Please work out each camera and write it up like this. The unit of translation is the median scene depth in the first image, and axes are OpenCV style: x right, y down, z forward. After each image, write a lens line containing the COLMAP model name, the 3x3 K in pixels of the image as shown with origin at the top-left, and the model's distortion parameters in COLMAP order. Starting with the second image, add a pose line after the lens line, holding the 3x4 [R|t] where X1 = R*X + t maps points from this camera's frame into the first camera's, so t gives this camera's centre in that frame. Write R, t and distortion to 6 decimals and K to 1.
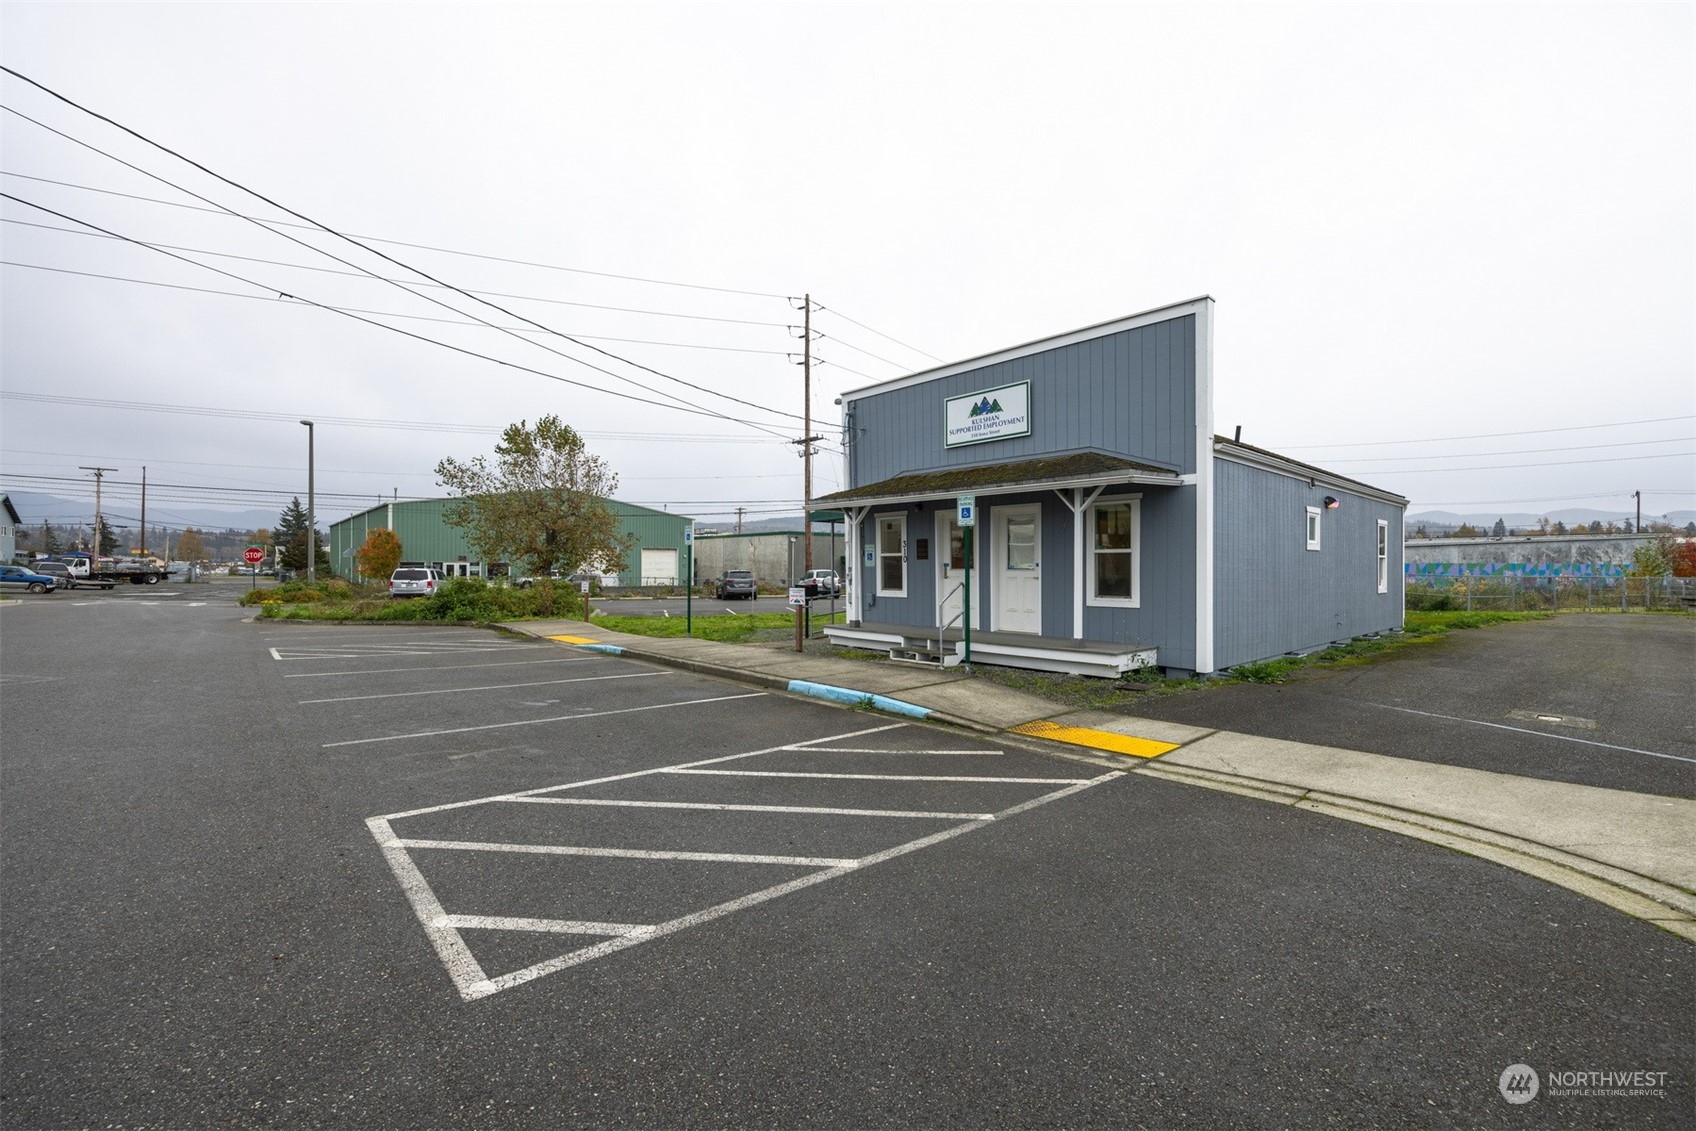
lens RADIAL K [[704.6, 0, 846.7], [0, 704.6, 565.0], [0, 0, 1]] dist [-0.004381, 0.000387]
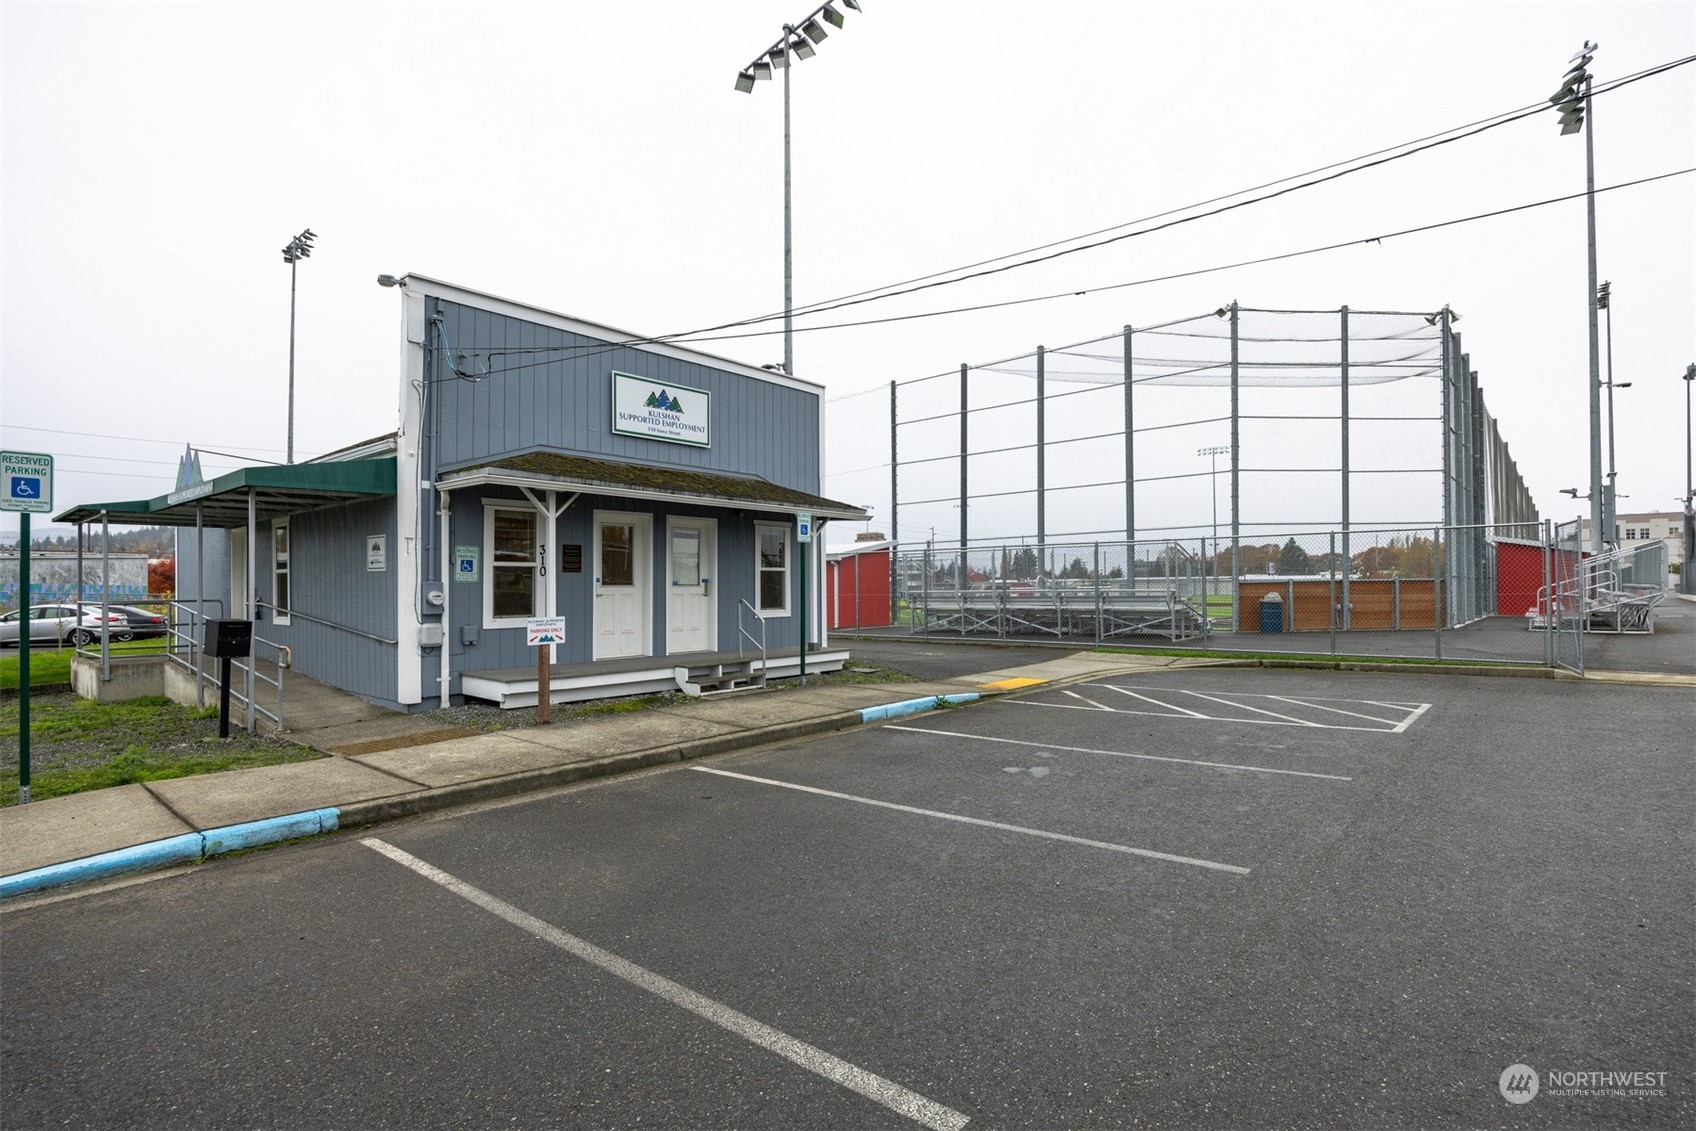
lens RADIAL K [[831.7, 0, 862.4], [0, 831.7, 579.1], [0, 0, 1]] dist [-0.001977, -0.000289]
pose [[-0.131983, 0.008467, 0.991216, -0.819762], [0.000696, 0.999964, -0.008449, 0.006817], [-0.991252, -0.000425, -0.131984, 0.843852]]
